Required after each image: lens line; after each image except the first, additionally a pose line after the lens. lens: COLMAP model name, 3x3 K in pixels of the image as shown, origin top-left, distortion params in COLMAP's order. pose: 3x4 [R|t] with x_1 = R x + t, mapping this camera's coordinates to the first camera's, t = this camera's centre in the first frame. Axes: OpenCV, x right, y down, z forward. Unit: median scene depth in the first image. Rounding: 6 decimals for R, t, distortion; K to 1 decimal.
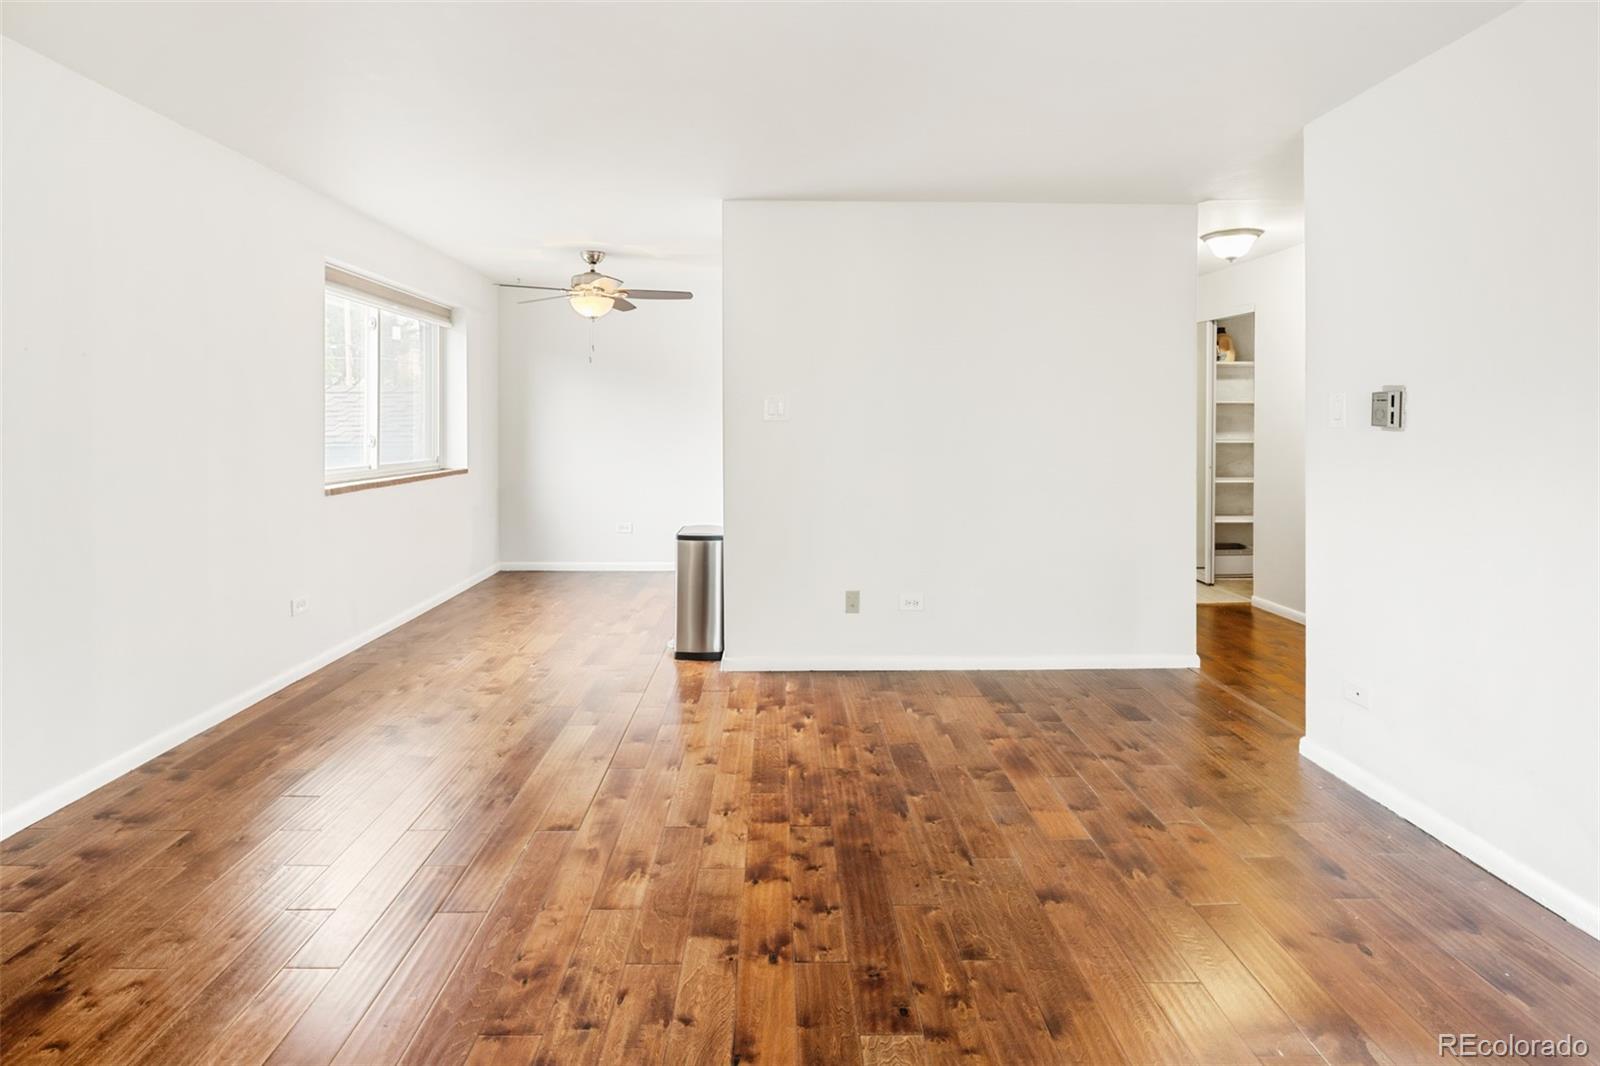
lens RADIAL K [[784.0, 0, 790.4], [0, 784.0, 412.5], [0, 0, 1]] dist [0.002154, -0.002259]
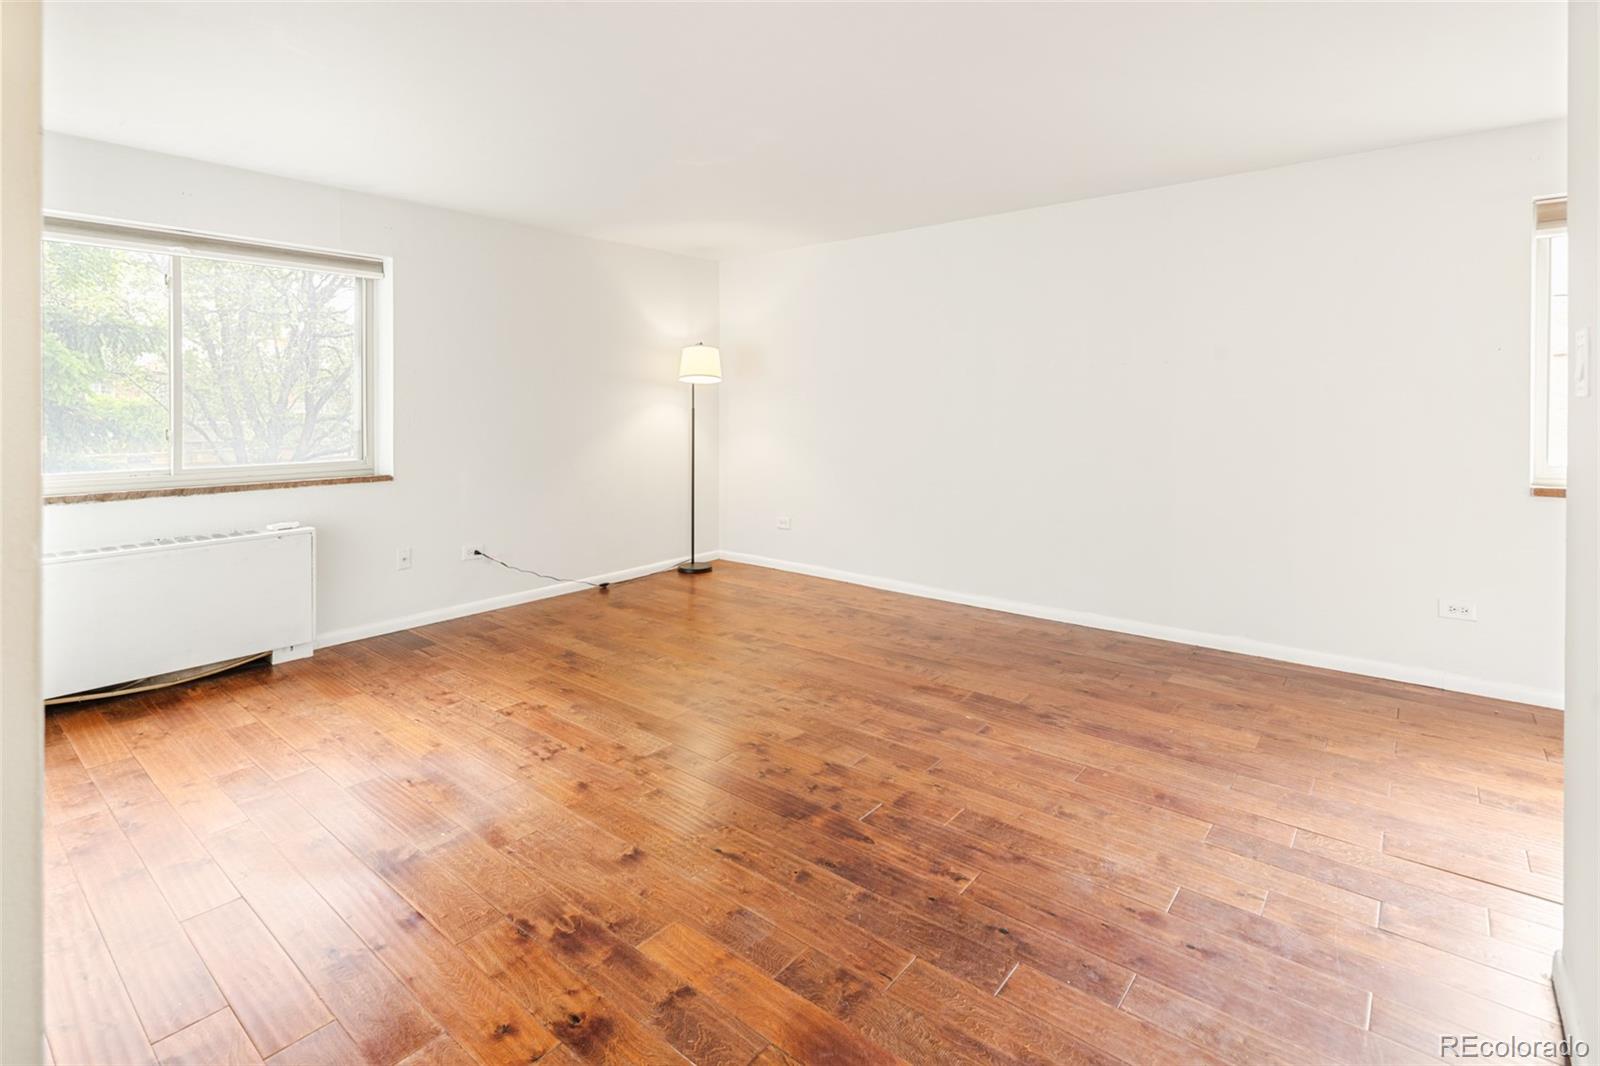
lens RADIAL K [[775.9, 0, 796.6], [0, 775.9, 407.2], [0, 0, 1]] dist [0.001862, -0.000254]
pose [[-0.650052, -0.000944, -0.759890, 0.845361], [0.009468, 0.999912, -0.009342, 0.026352], [0.759831, -0.013267, -0.649985, 1.596824]]
